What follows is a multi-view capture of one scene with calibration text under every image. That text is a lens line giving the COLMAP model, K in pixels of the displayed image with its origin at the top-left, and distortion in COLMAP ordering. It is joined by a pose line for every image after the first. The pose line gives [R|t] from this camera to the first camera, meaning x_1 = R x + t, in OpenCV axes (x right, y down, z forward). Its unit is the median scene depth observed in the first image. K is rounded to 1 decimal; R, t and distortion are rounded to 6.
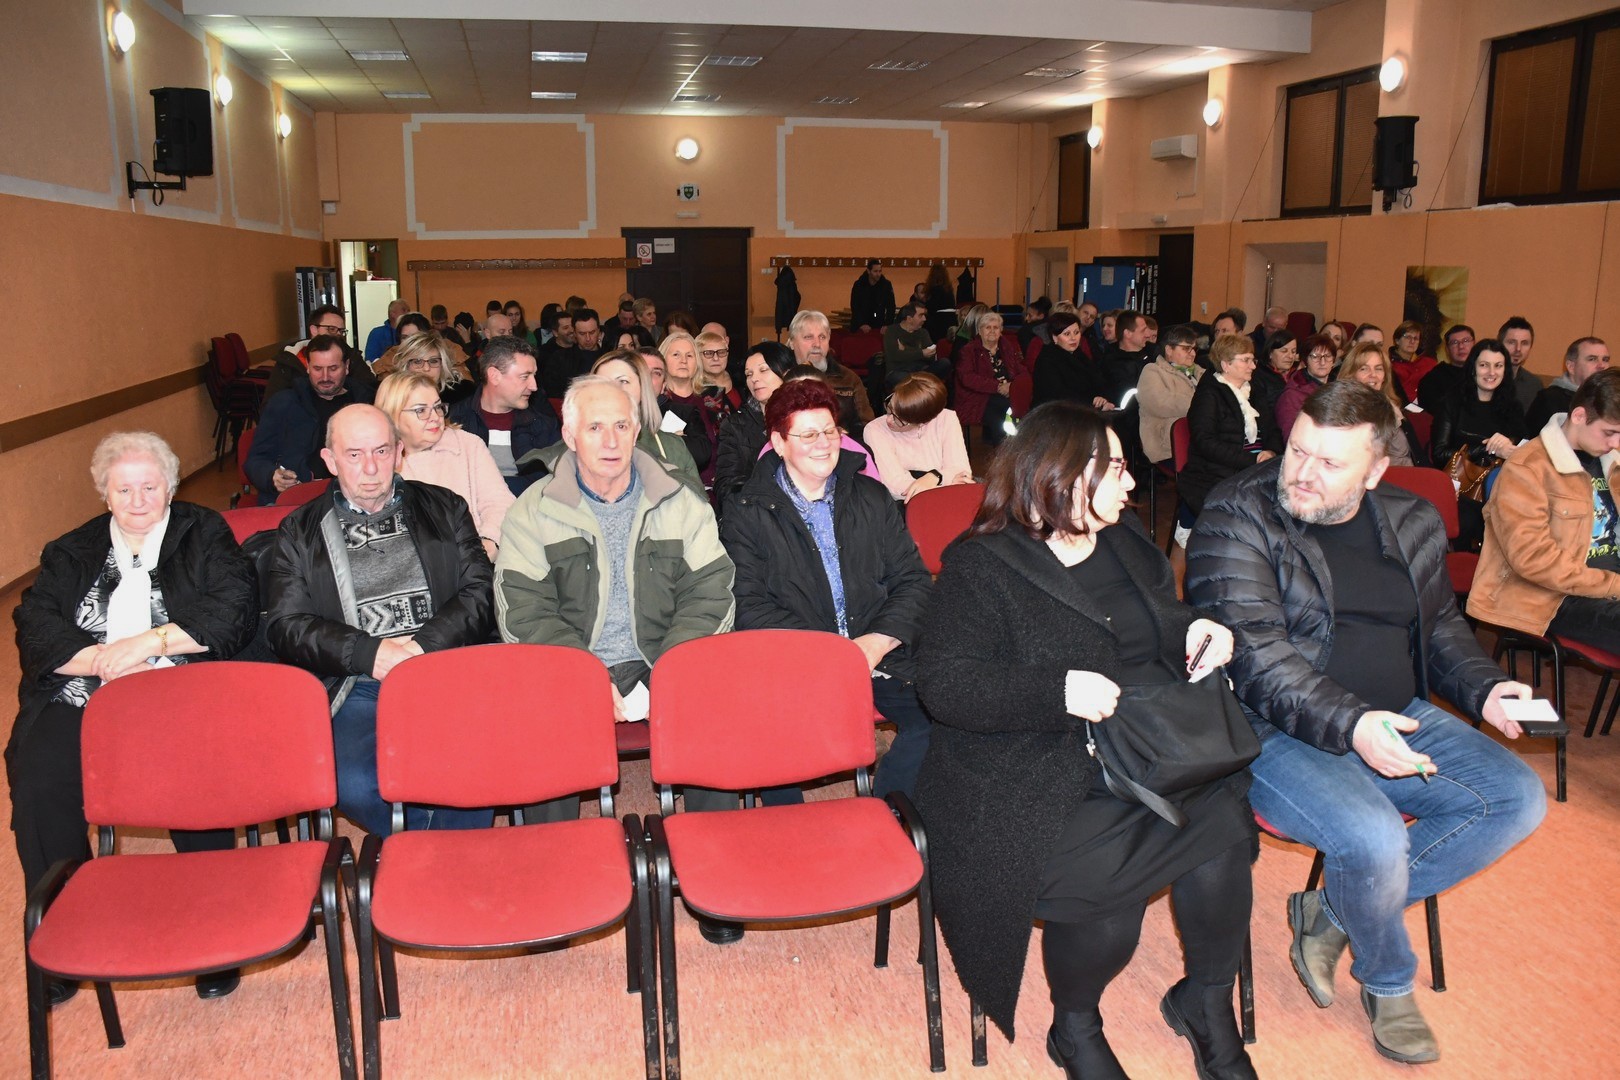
lens RADIAL K [[1310.6, 0, 810.0], [0, 1310.6, 540.0], [0, 0, 1]] dist [-0.136040, 0.040880]
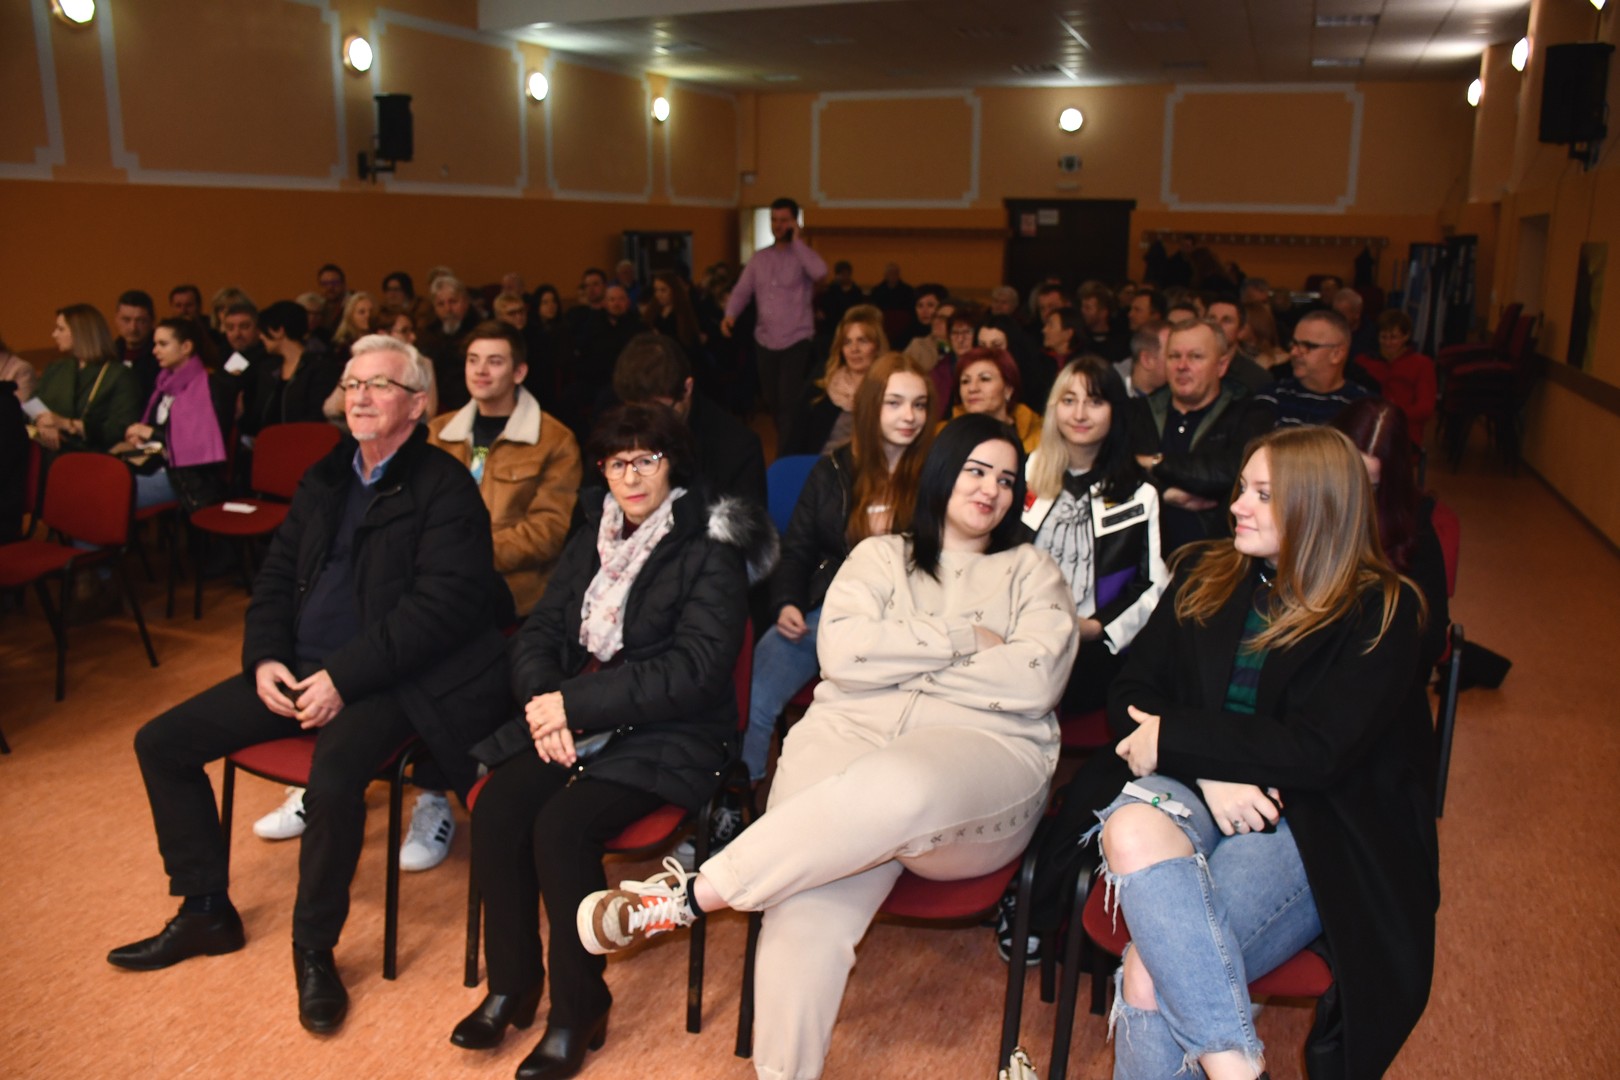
lens RADIAL K [[1310.6, 0, 810.0], [0, 1310.6, 540.0], [0, 0, 1]] dist [-0.136040, 0.040880]
pose [[0.819570, 0.136608, -0.556456, 0.334485], [-0.124611, 0.990413, 0.059610, -0.016672], [0.559264, 0.020486, 0.828736, 0.076037]]
